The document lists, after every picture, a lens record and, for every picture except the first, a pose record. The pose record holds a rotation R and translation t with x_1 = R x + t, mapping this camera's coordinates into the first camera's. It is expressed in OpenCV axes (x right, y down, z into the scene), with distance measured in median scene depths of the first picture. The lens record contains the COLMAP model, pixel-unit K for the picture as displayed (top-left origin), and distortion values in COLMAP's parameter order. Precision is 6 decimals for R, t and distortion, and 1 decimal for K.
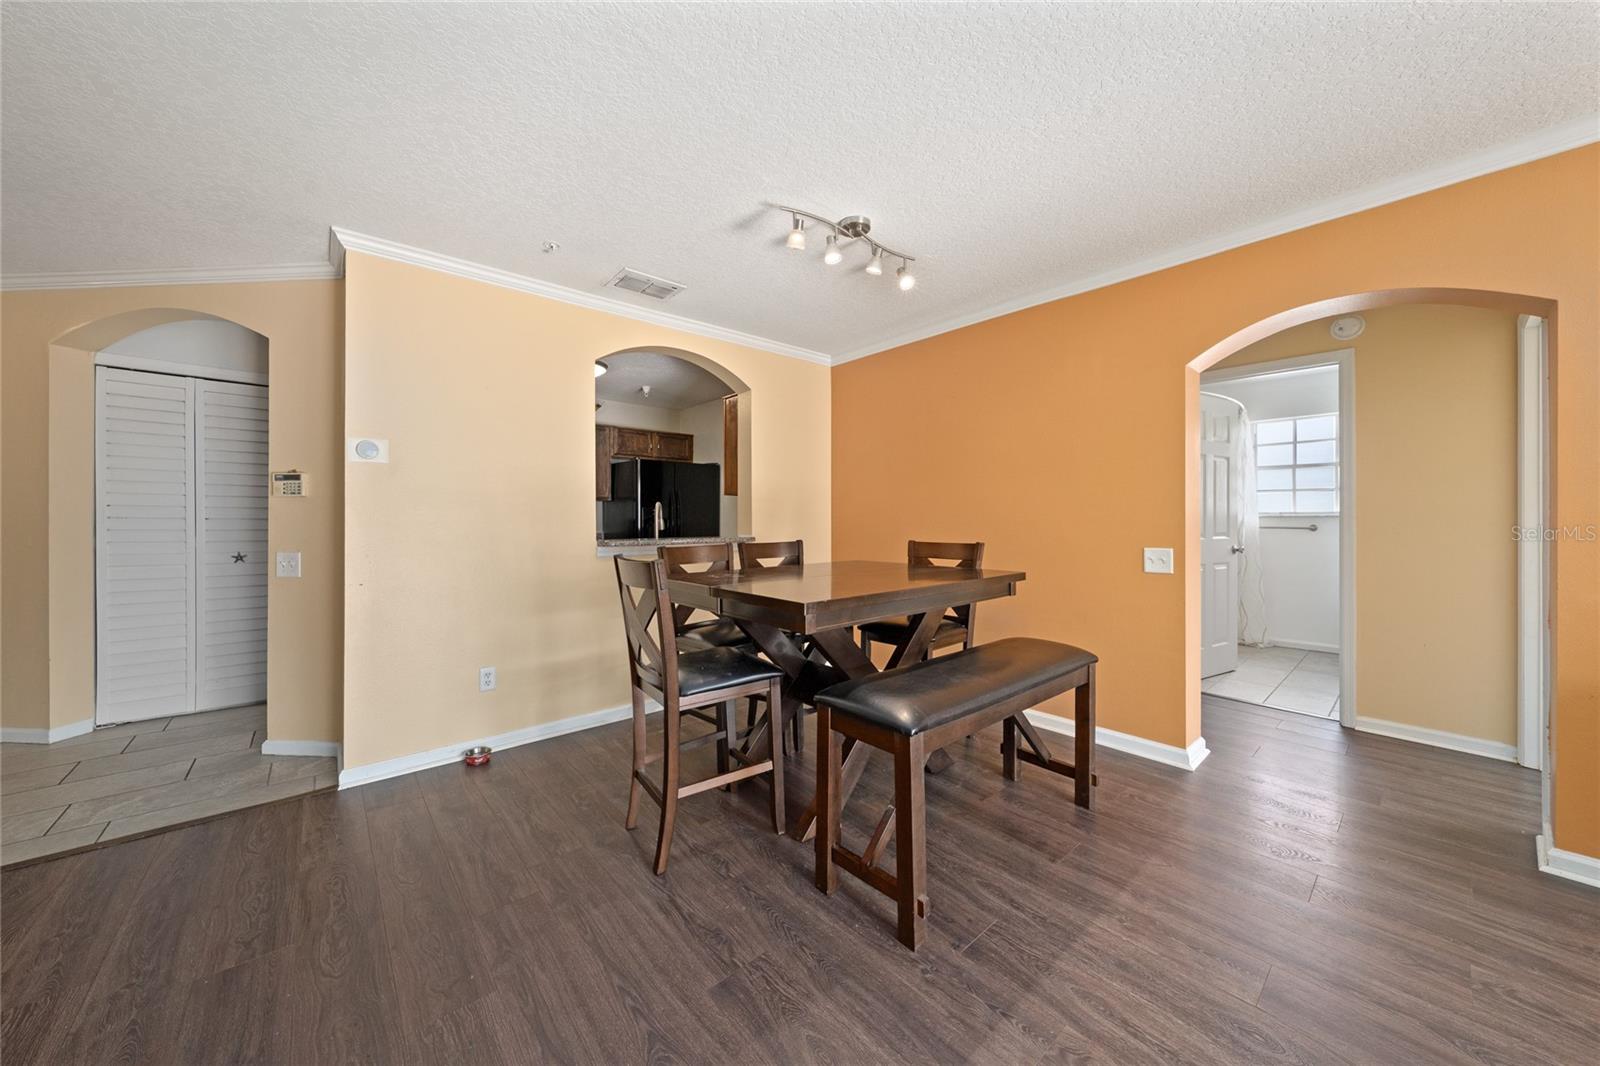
lens RADIAL K [[550.5, 0, 798.1], [0, 550.5, 522.6], [0, 0, 1]] dist [0.001454, 0.000072]
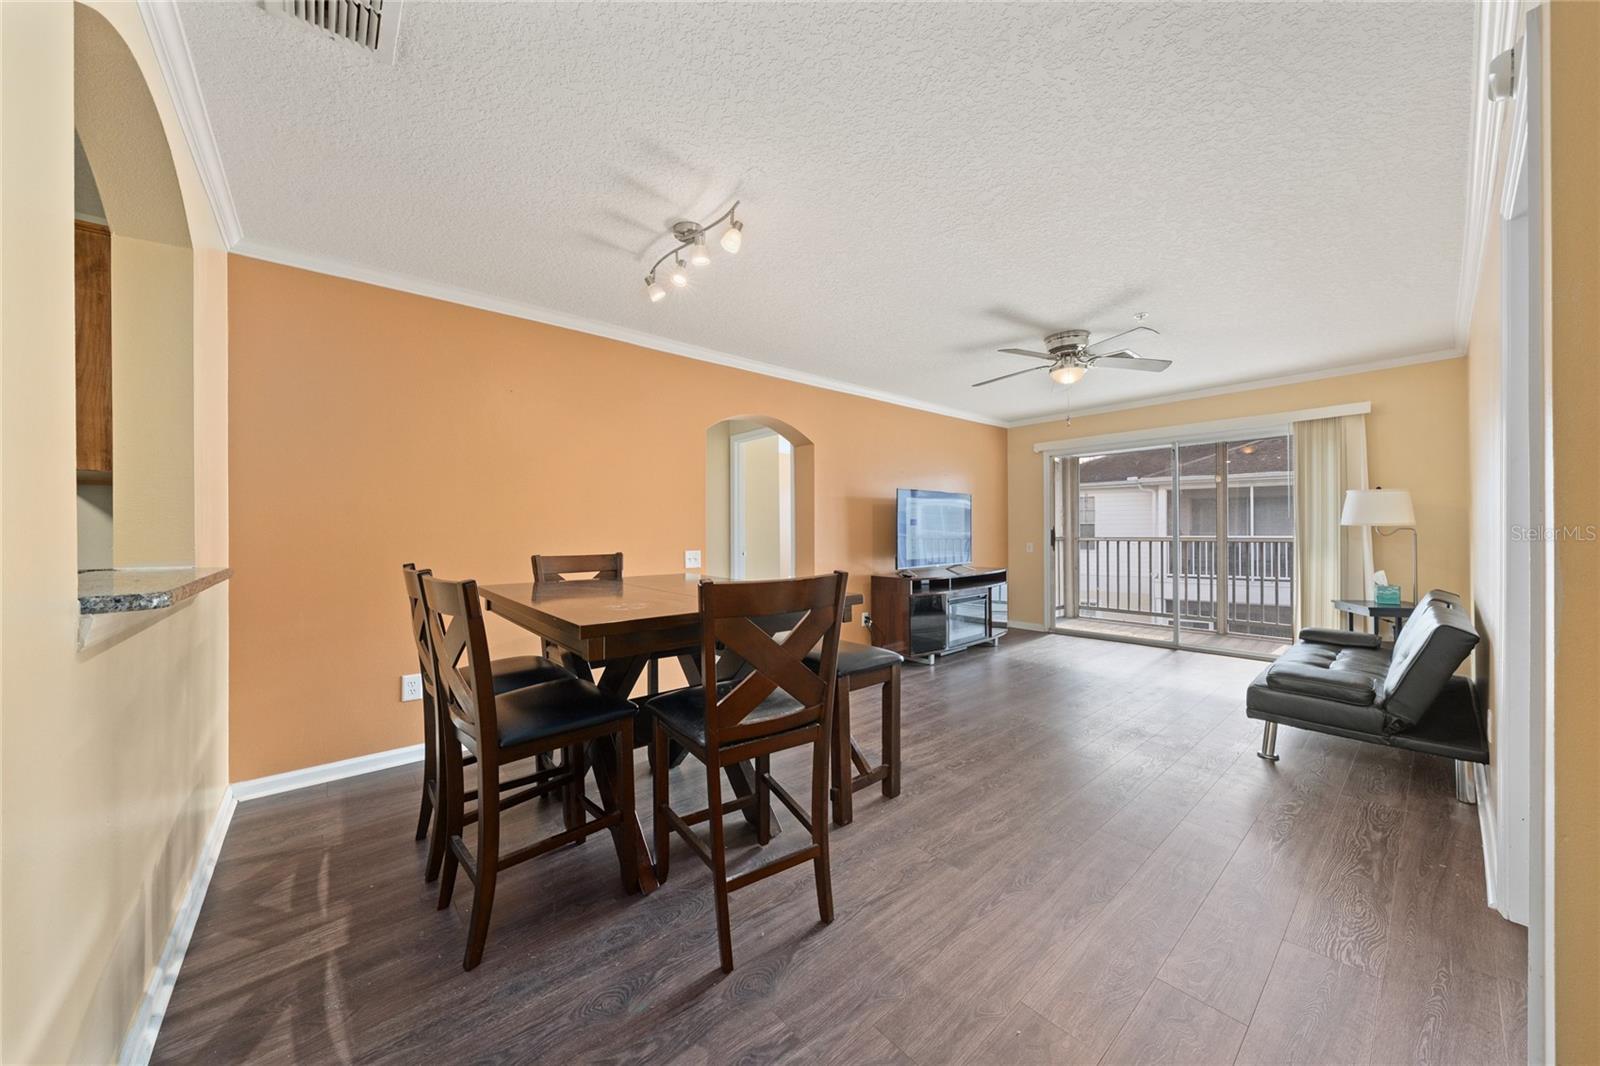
lens RADIAL K [[556.5, 0, 806.2], [0, 556.5, 535.6], [0, 0, 1]] dist [-0.002451, -0.000090]
pose [[-0.005109, -0.000807, 0.999987, -1.320730], [0.009362, 0.999956, 0.000855, 0.014917], [-0.999943, 0.009366, -0.005101, 1.190948]]
